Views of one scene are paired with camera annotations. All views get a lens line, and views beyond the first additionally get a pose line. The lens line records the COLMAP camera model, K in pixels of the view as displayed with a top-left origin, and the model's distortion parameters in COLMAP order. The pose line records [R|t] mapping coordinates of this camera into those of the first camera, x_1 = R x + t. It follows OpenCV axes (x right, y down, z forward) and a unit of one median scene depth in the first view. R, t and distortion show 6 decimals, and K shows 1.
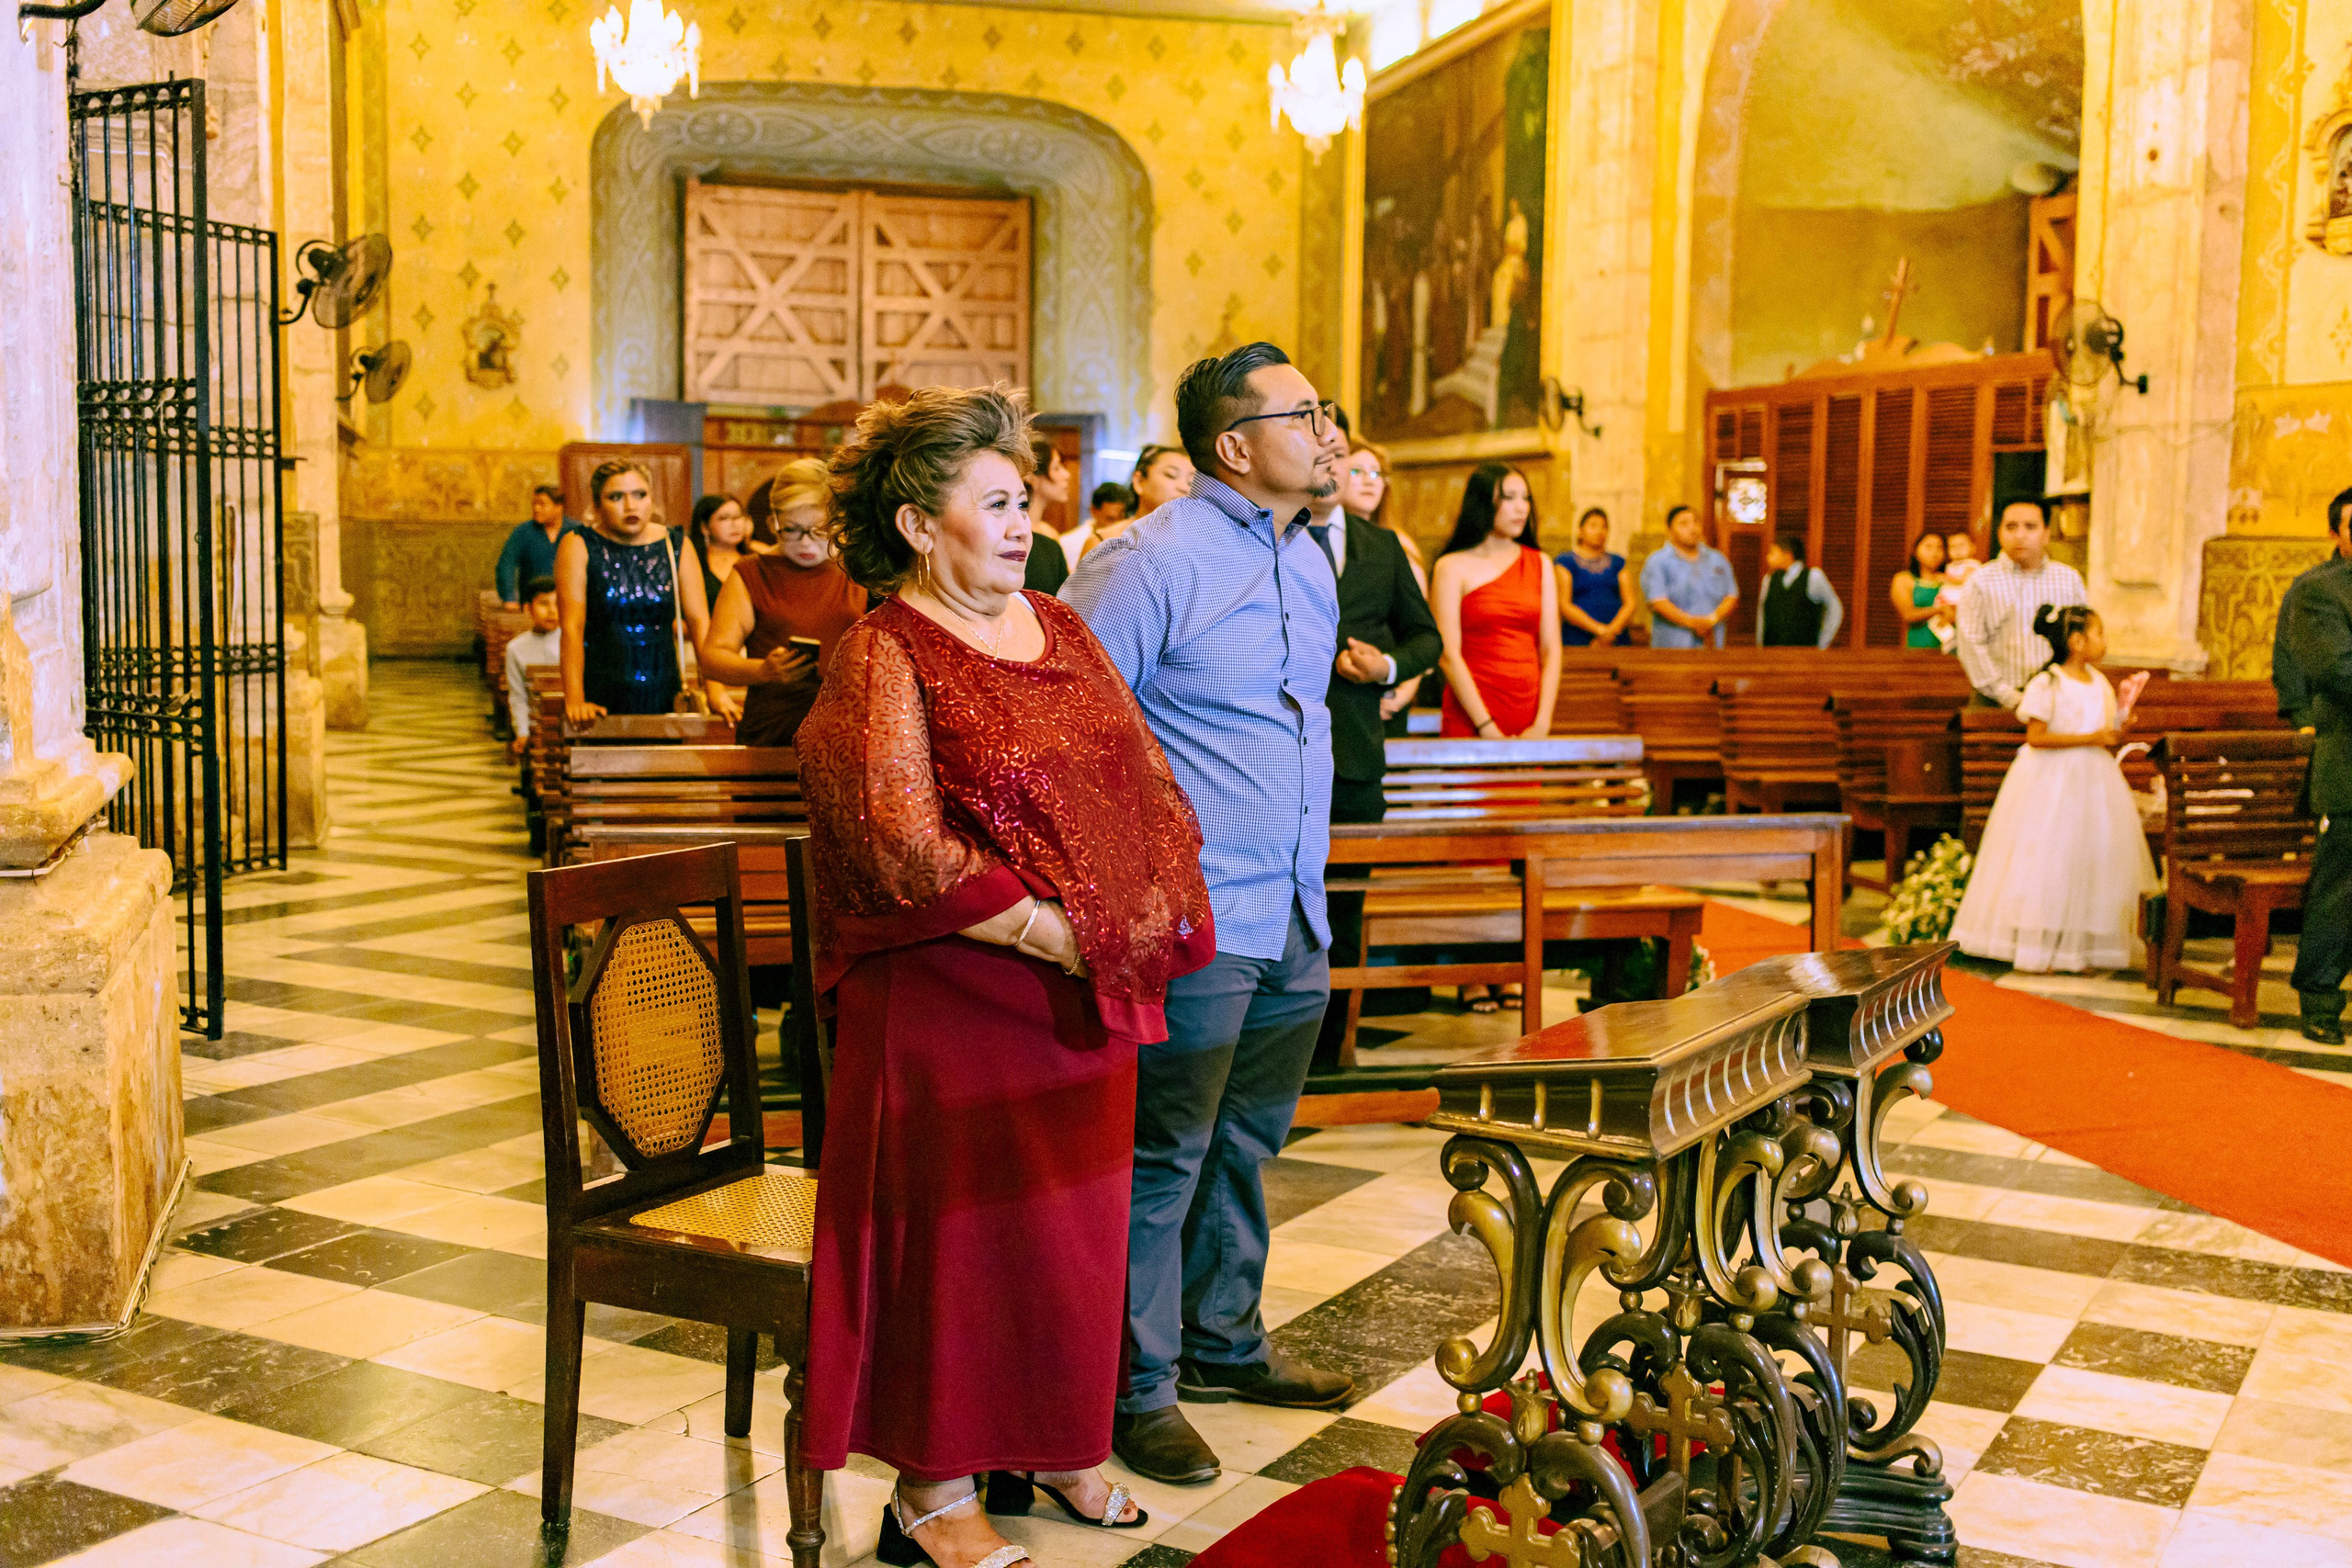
lens RADIAL K [[2540.2, 0, 1180.4], [0, 2540.2, 784.8], [0, 0, 1]] dist [0.011540, -0.036290]
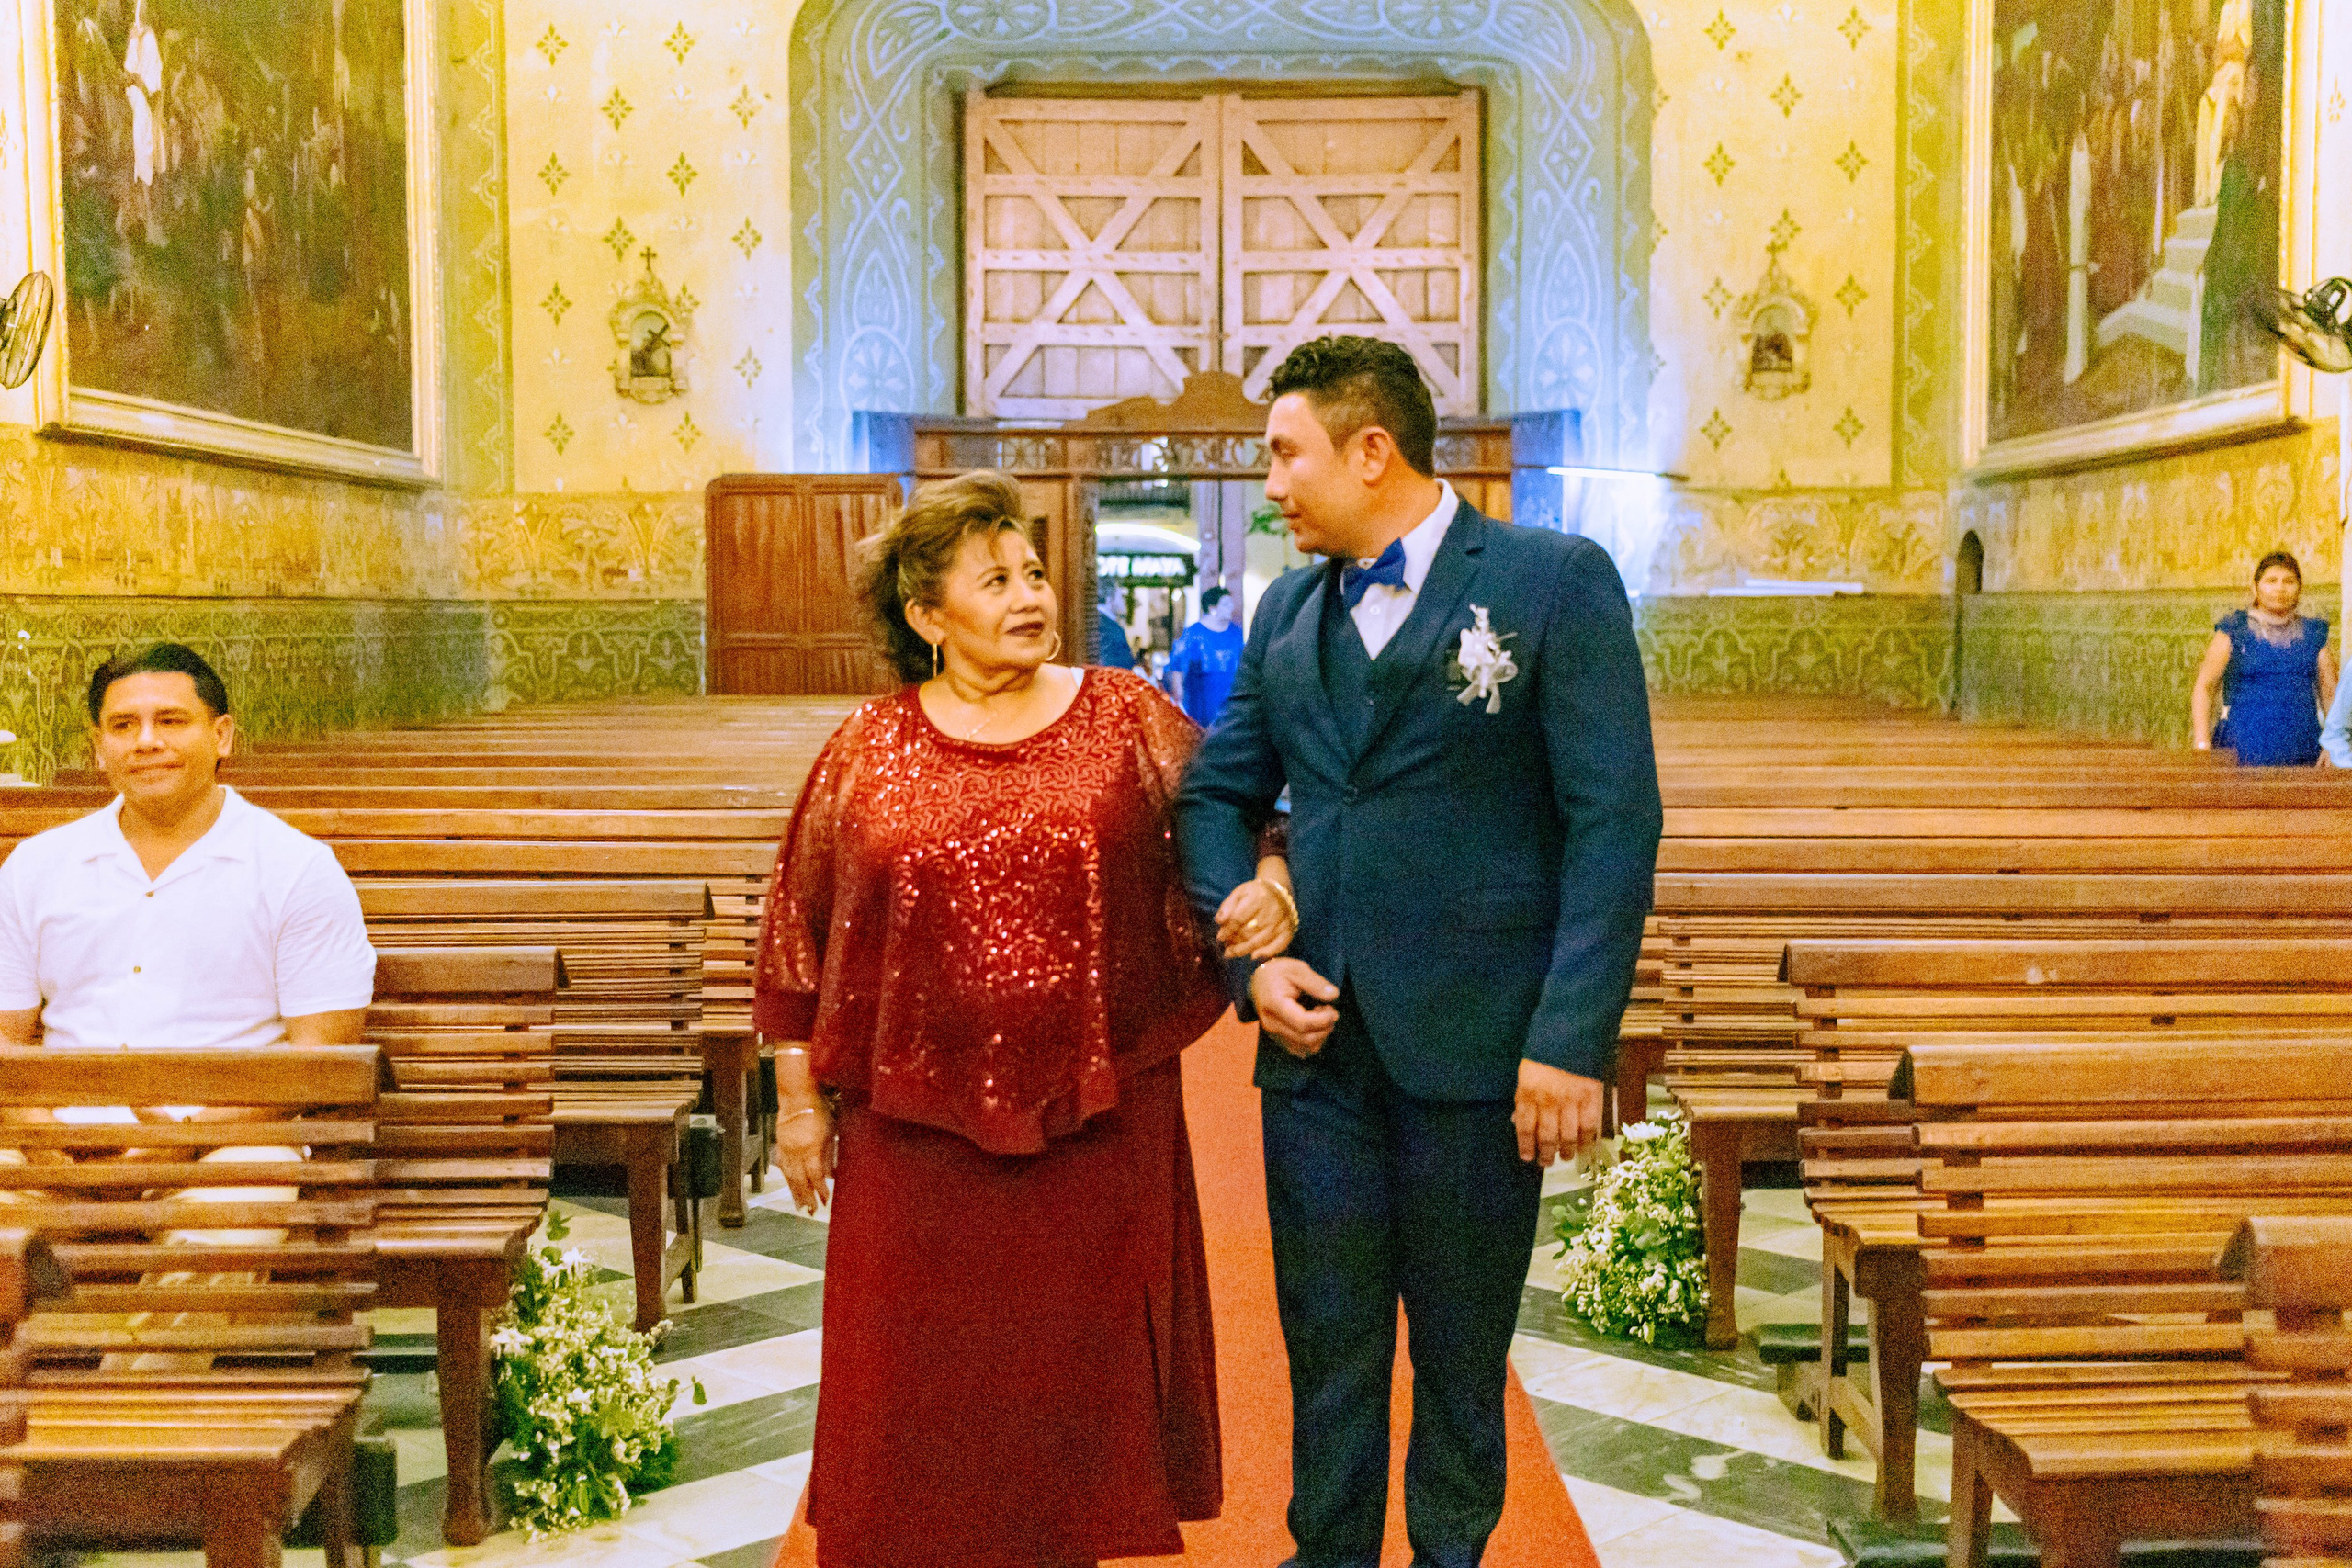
lens RADIAL K [[2695.8, 0, 1214.1], [0, 2695.8, 790.3], [0, 0, 1]] dist [0.005517, -0.015915]
pose [[0.963307, -0.001866, -0.268395, 0.080816], [-0.006142, 0.999561, -0.028995, -0.039042], [0.268332, 0.029579, 0.962872, 0.418111]]
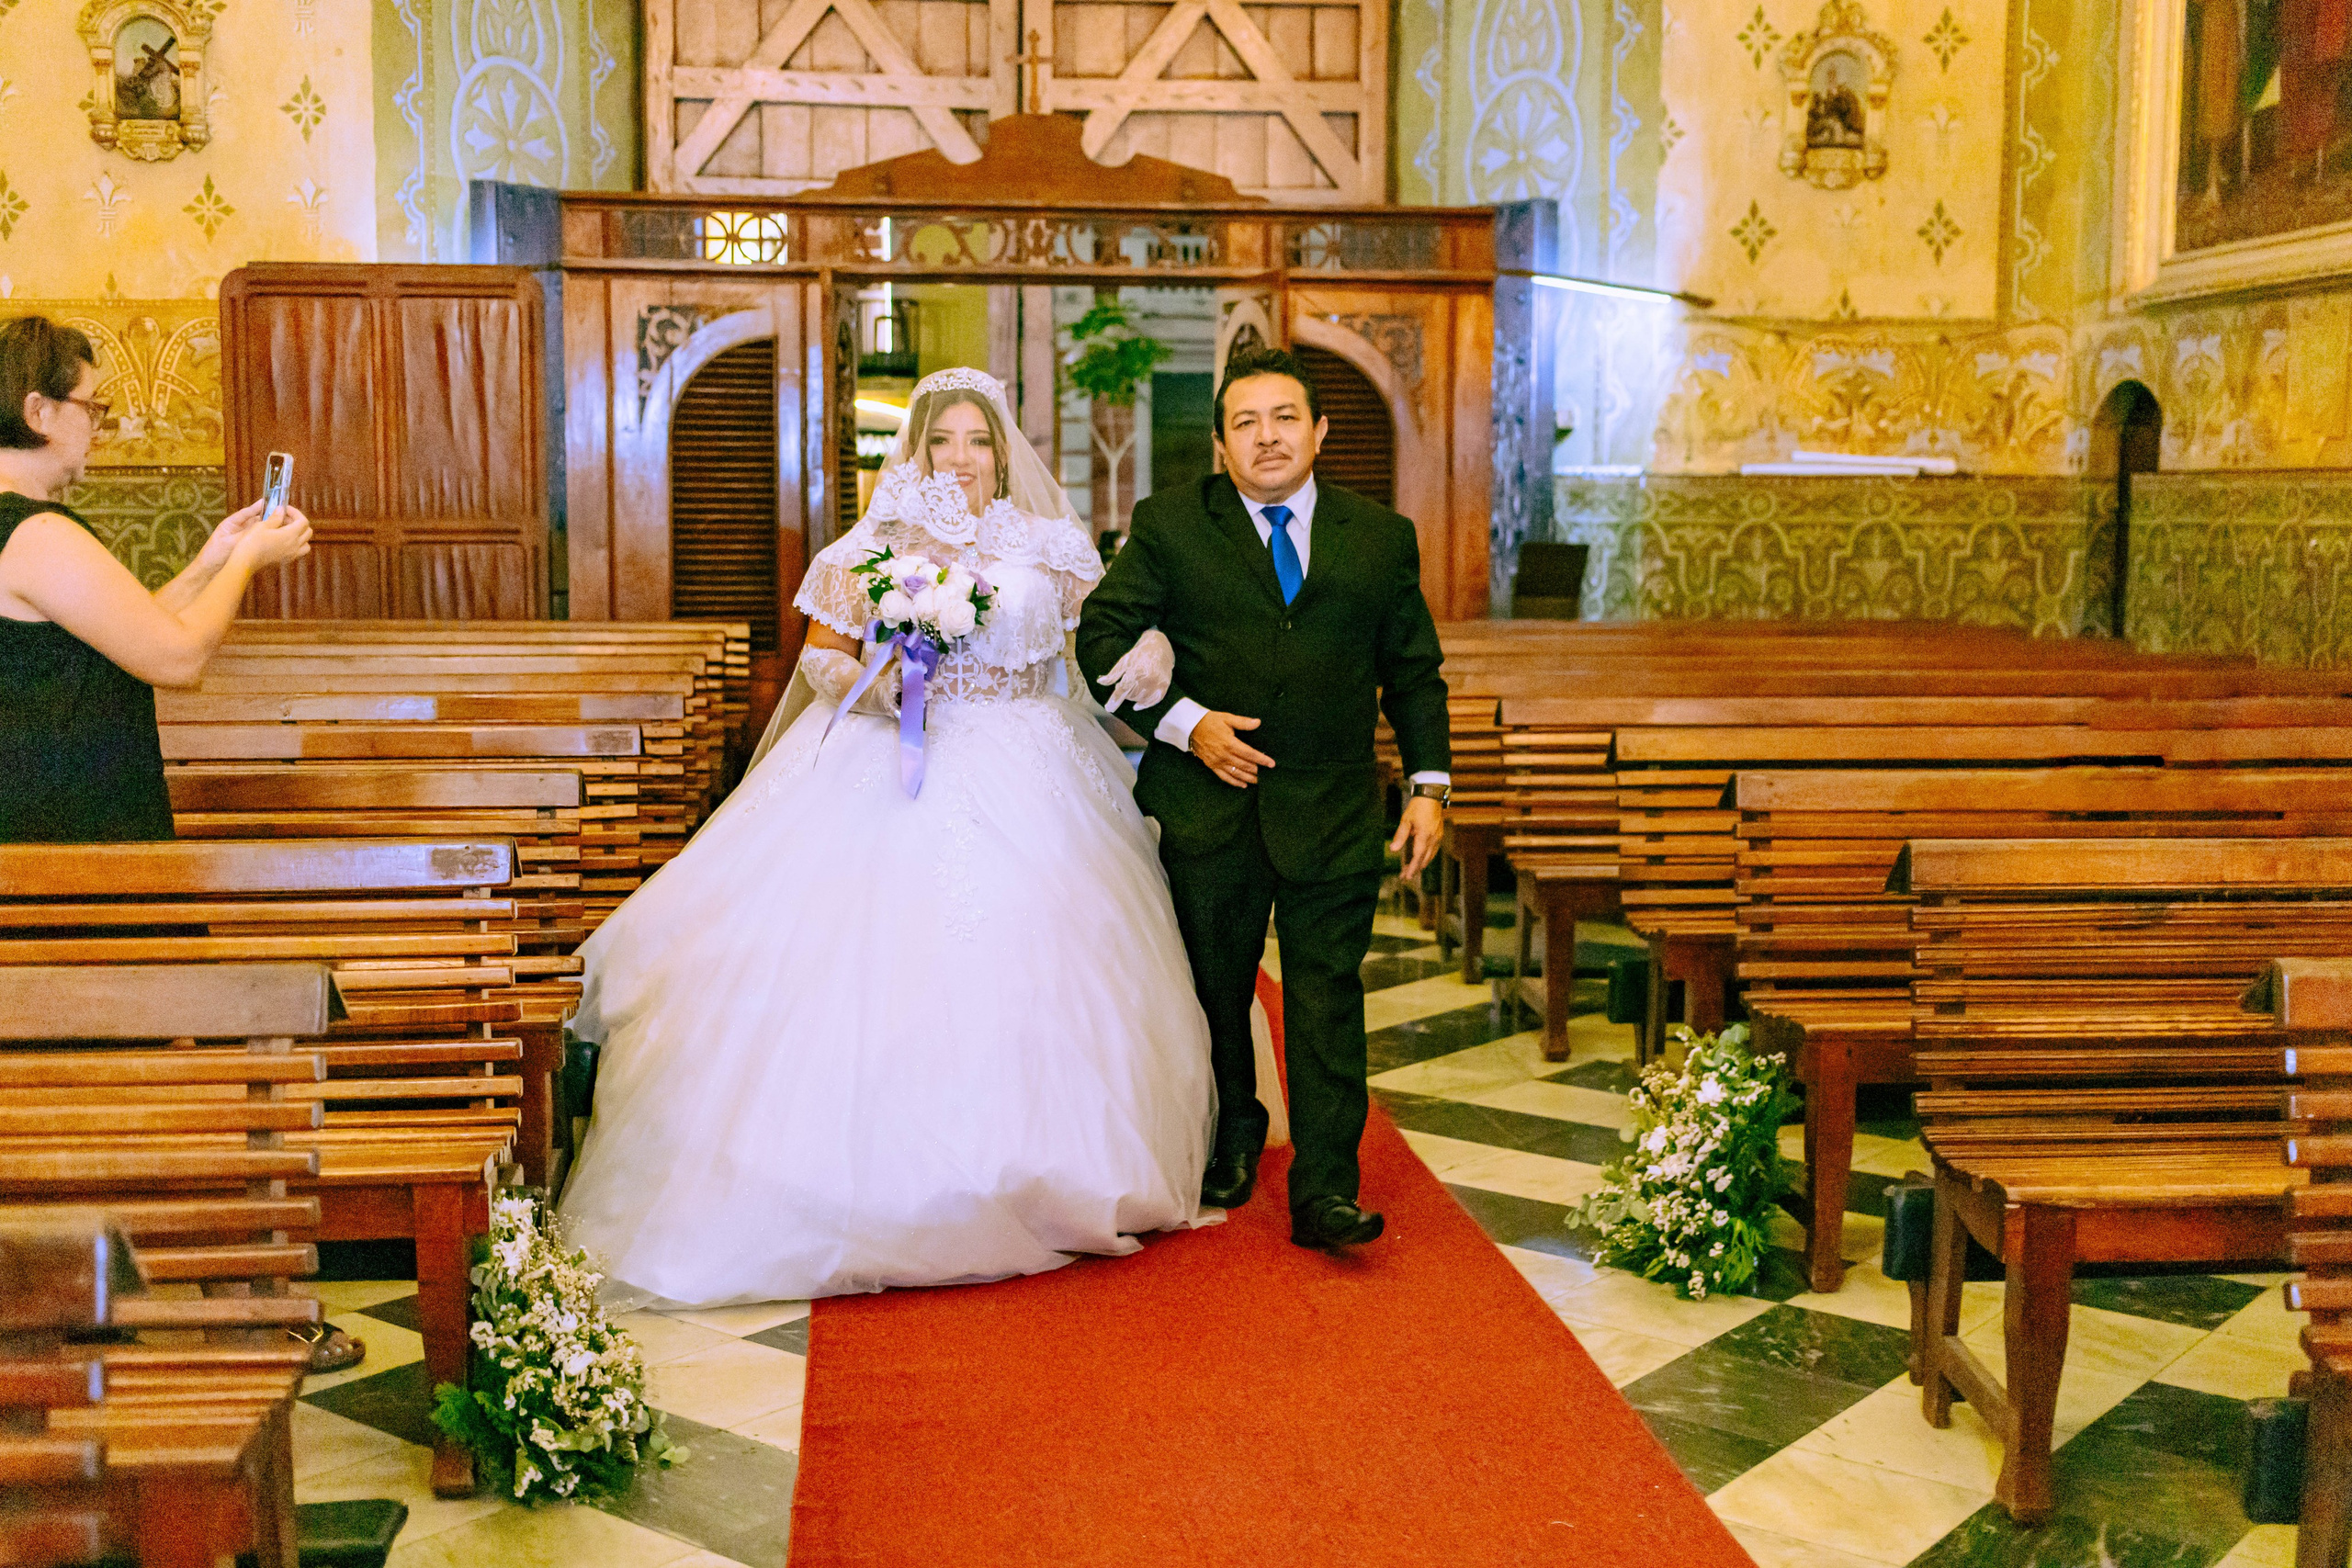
lens RADIAL K [[2605.4, 0, 1194.8], [0, 2605.4, 788.0], [0, 0, 1]] dist [0.005948, -0.018487]
pose [[0.986965, 0.005206, -0.160852, -0.023388], [-0.003188, 0.999913, 0.012802, -0.064629], [0.160904, -0.012122, 0.986896, 0.697966]]
